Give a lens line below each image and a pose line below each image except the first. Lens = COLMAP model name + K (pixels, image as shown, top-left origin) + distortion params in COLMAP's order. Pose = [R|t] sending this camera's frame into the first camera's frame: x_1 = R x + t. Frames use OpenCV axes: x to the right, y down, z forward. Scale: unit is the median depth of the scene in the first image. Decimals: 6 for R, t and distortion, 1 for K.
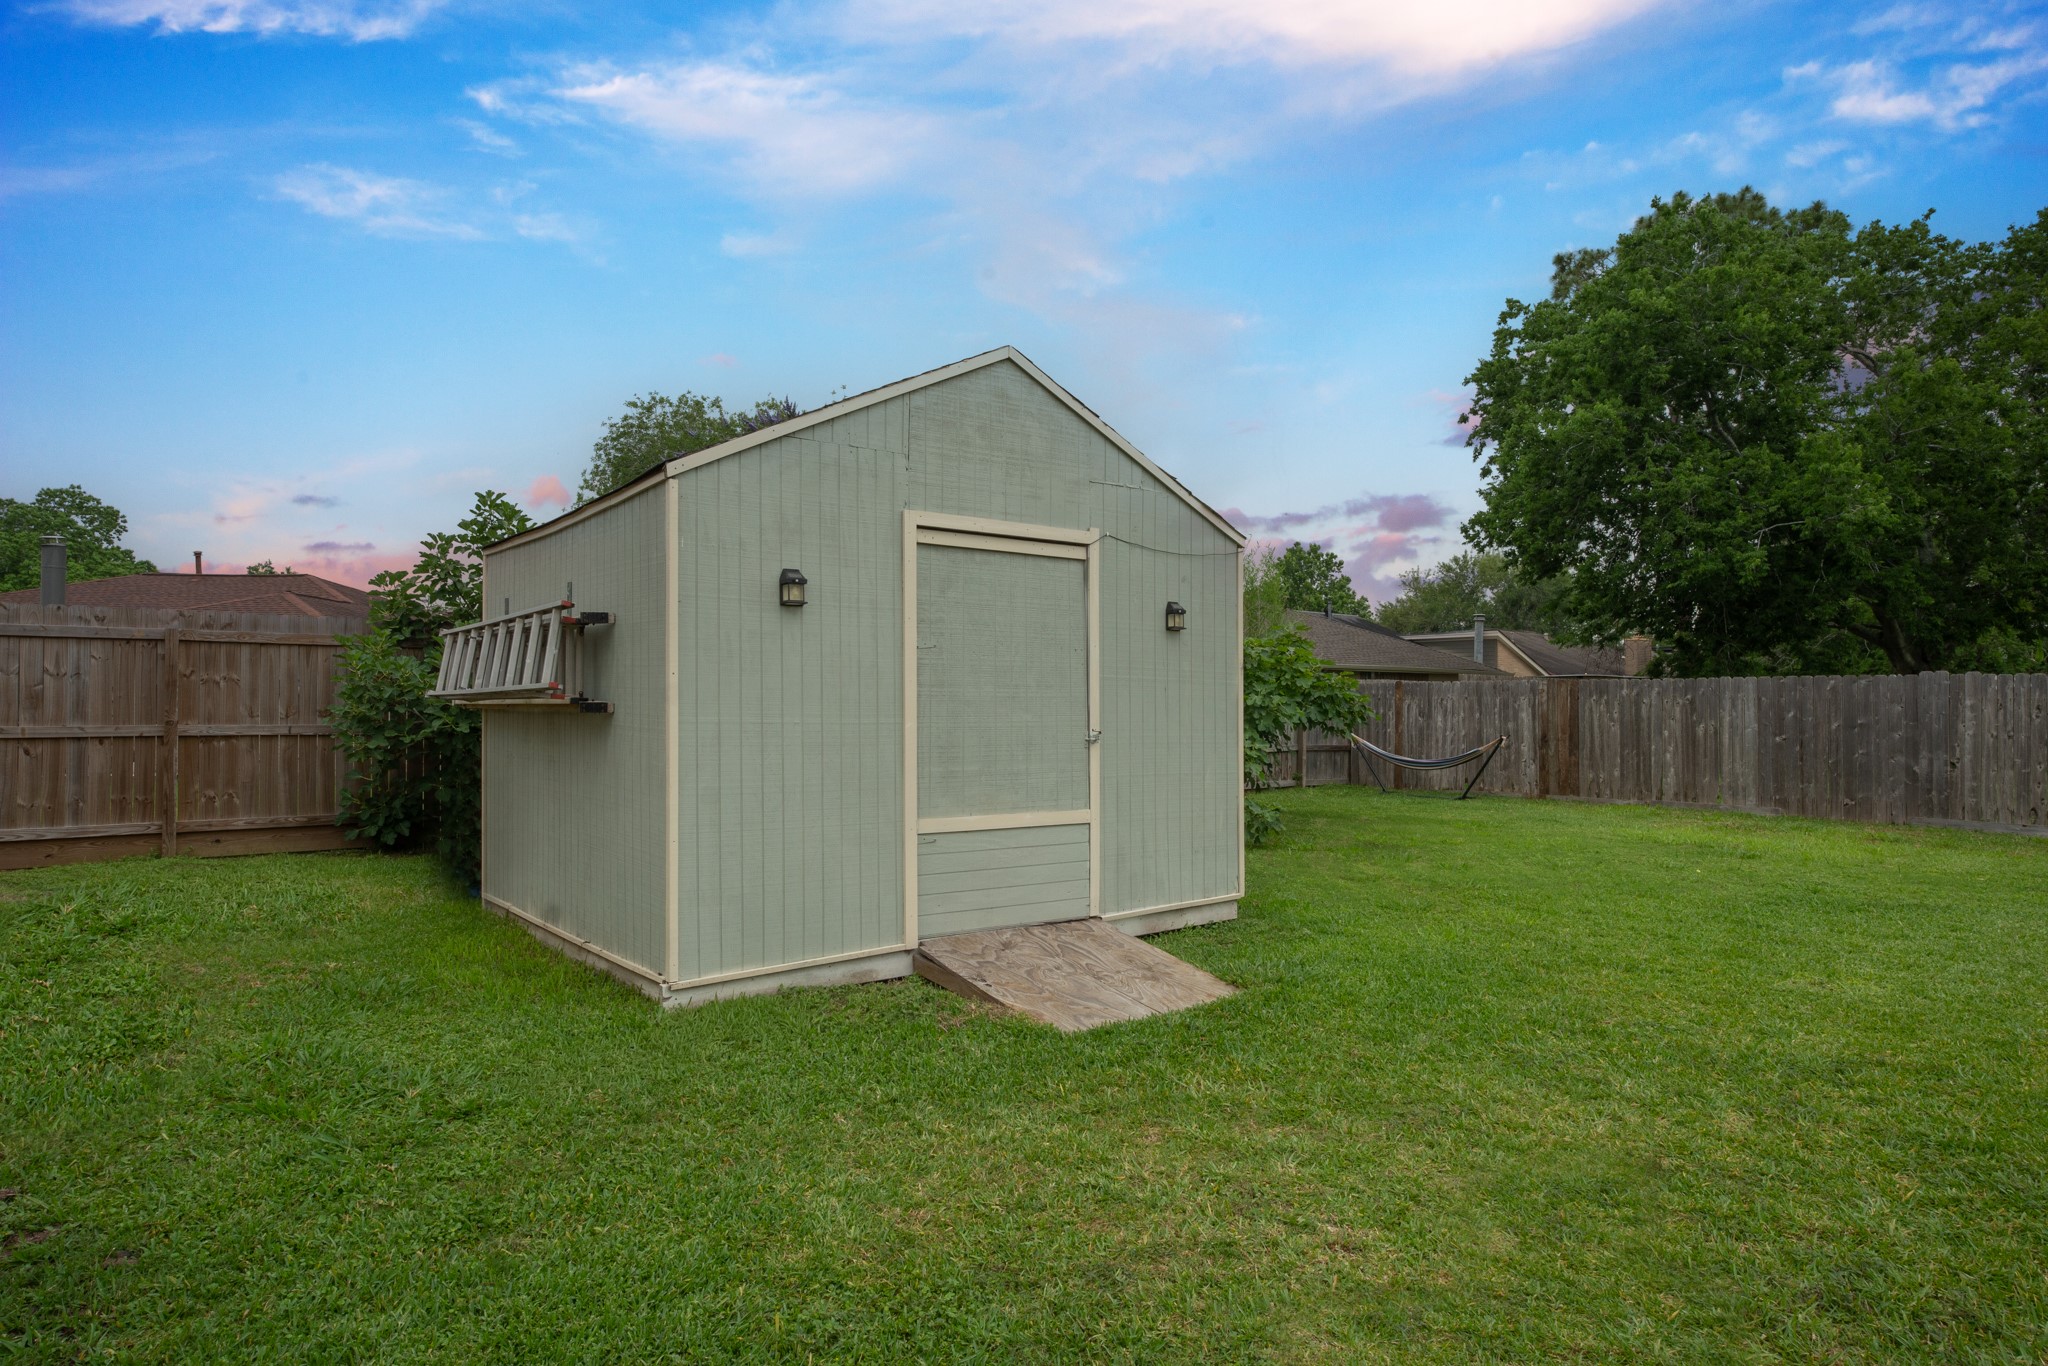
lens RADIAL K [[1184.2, 0, 1020.8], [0, 1184.2, 684.0], [0, 0, 1]] dist [-0.035821, 0.026770]
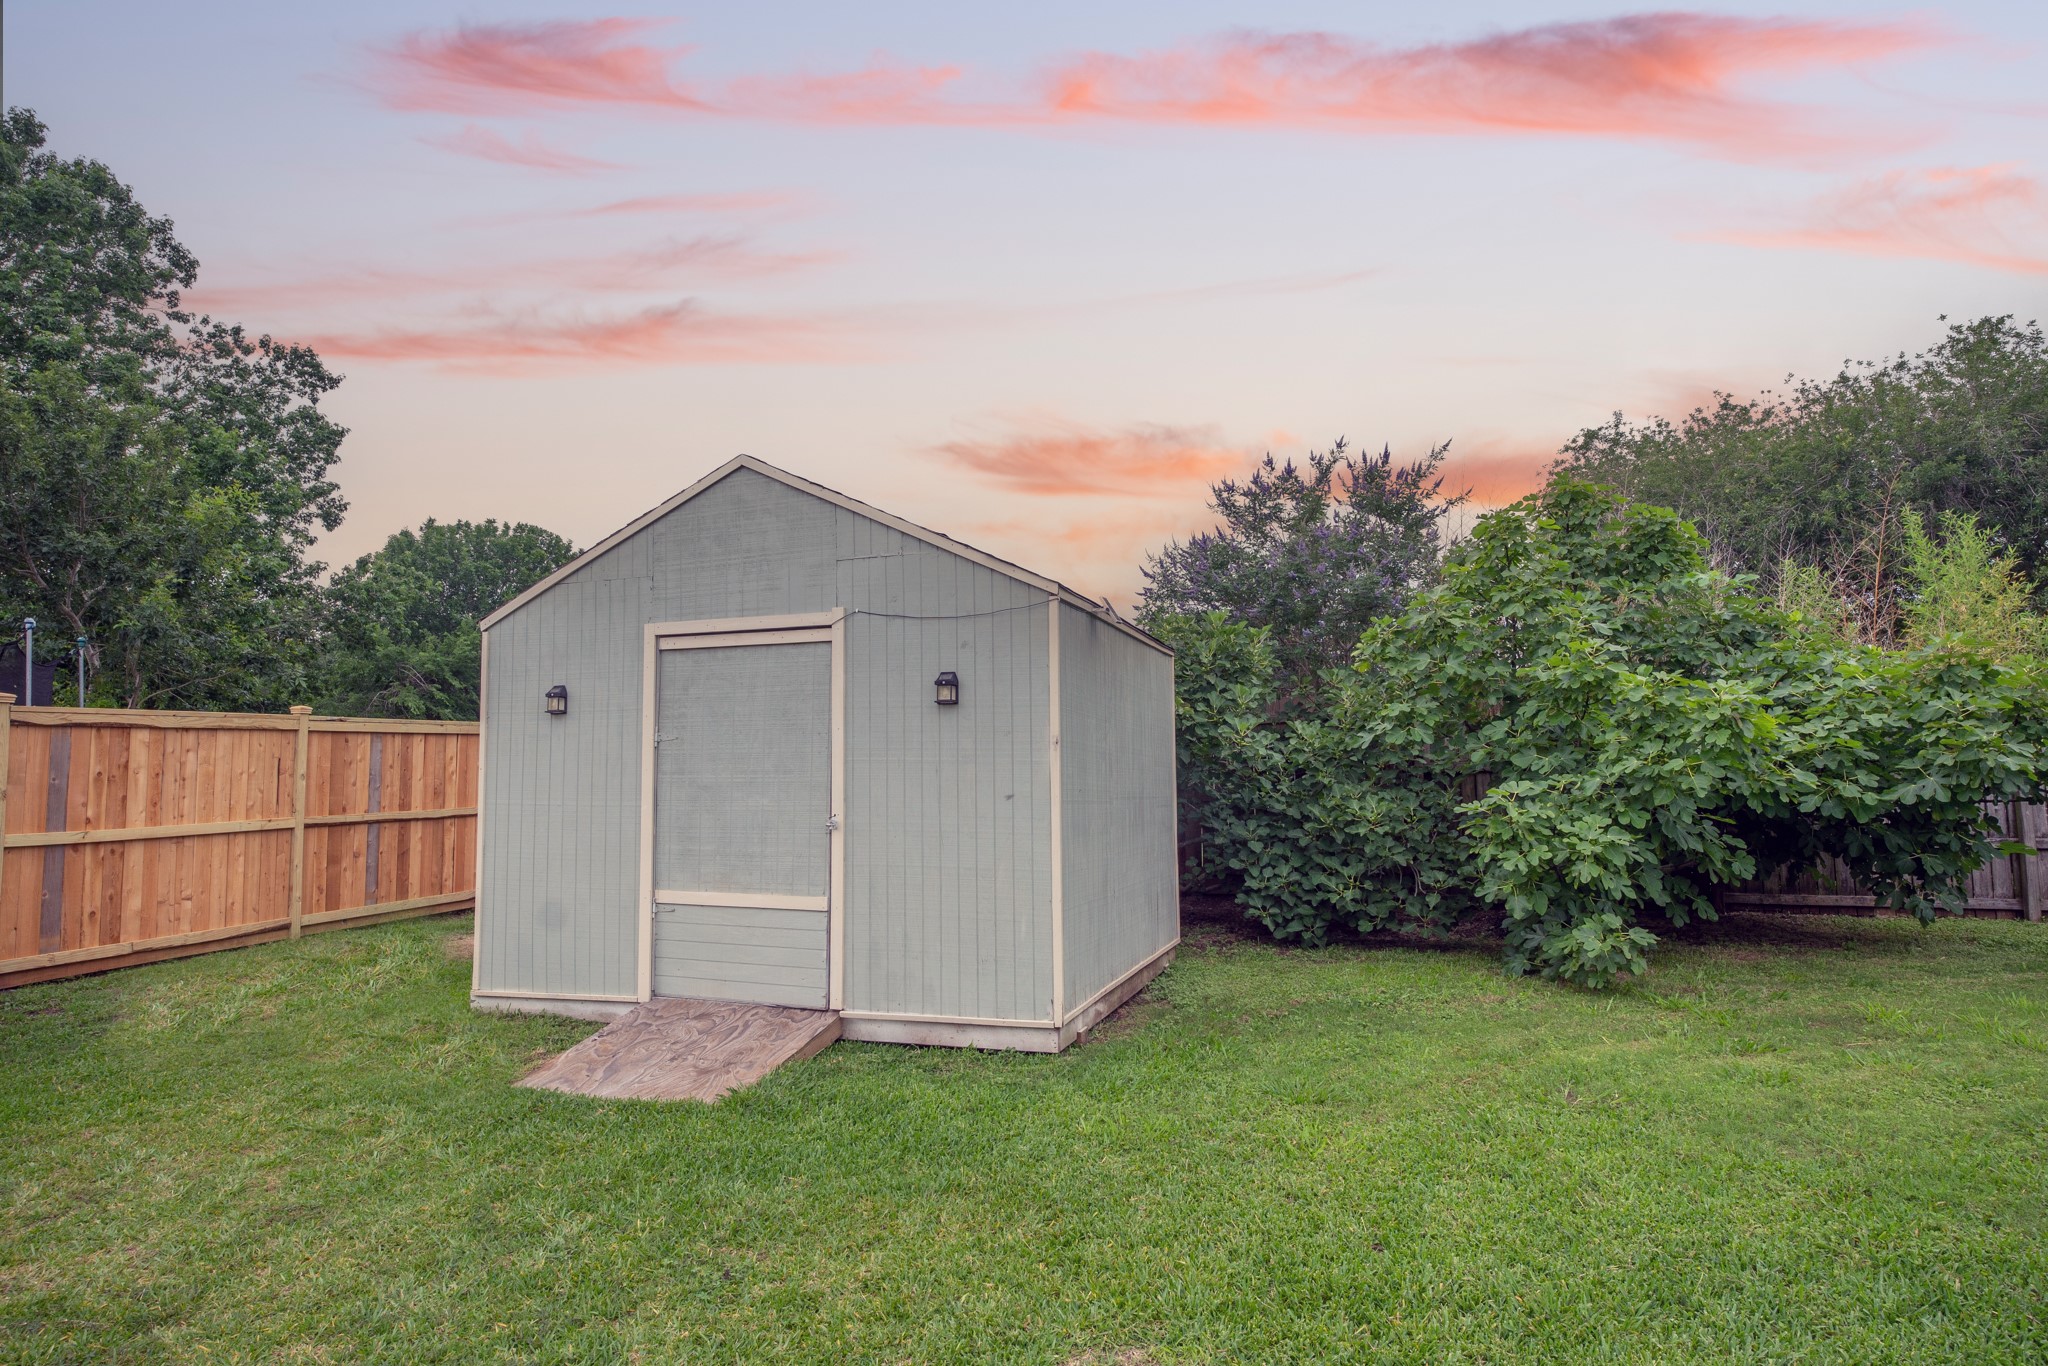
lens RADIAL K [[1184.2, 0, 1020.8], [0, 1184.2, 684.0], [0, 0, 1]] dist [-0.035821, 0.026770]
pose [[0.541767, -0.067657, -0.837802, 1.028444], [0.027870, 0.997653, -0.062544, -0.003830], [0.840067, 0.010535, 0.542381, 0.642331]]
